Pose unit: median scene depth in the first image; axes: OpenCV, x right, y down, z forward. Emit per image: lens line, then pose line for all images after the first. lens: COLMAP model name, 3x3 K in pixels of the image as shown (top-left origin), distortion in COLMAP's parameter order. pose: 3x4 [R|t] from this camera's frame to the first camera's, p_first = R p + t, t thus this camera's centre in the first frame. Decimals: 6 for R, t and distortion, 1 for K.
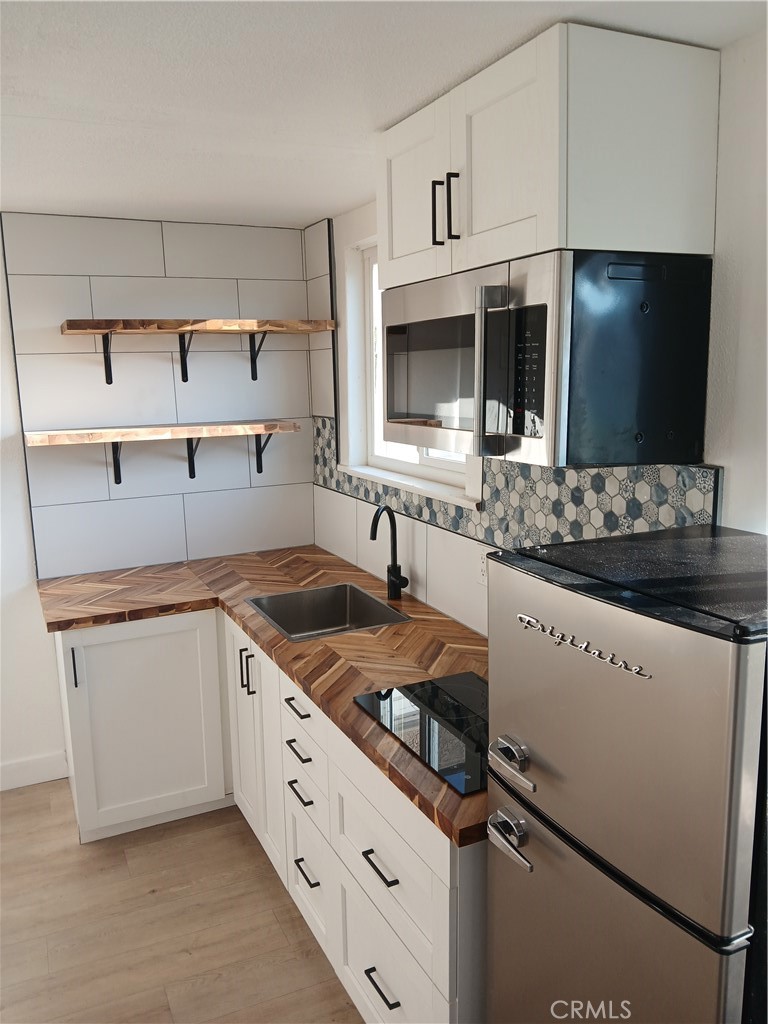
lens RADIAL K [[795.8, 0, 380.6], [0, 795.8, 514.7], [0, 0, 1]] dist [0.048577, -0.004458]
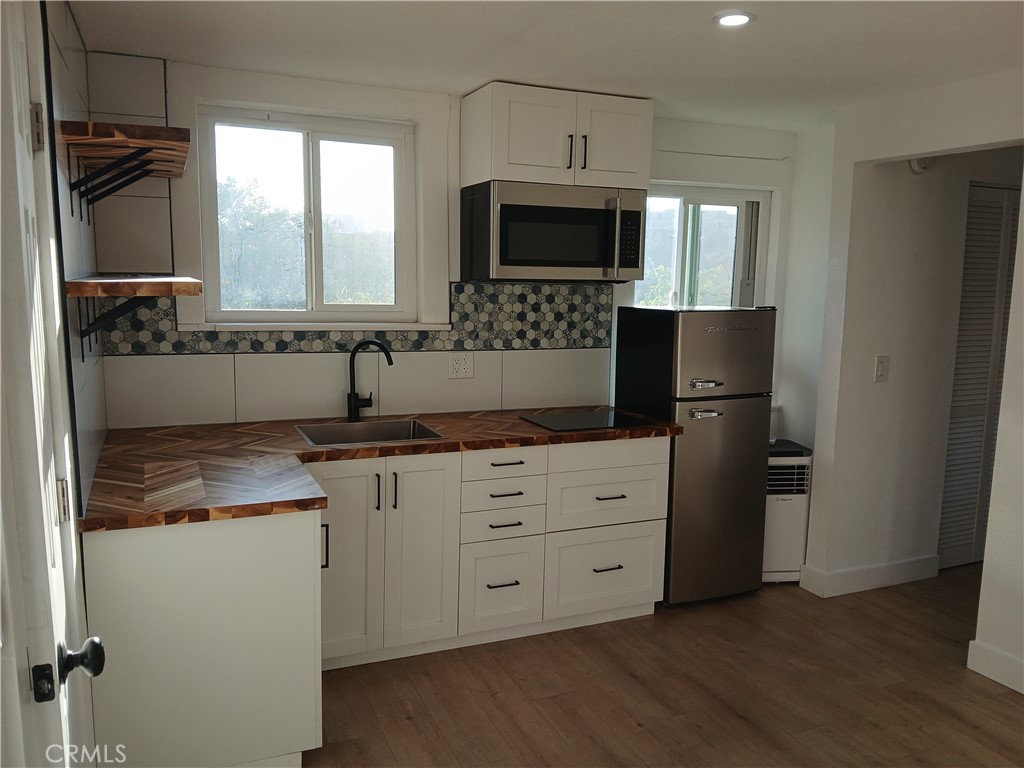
lens RADIAL K [[795.8, 0, 509.6], [0, 795.8, 387.1], [0, 0, 1]] dist [0.048577, -0.004458]
pose [[0.025447, -0.112257, 0.993353, -1.494401], [0.161504, 0.981083, 0.106733, -0.045139], [-0.986544, 0.157715, 0.043096, 0.917294]]
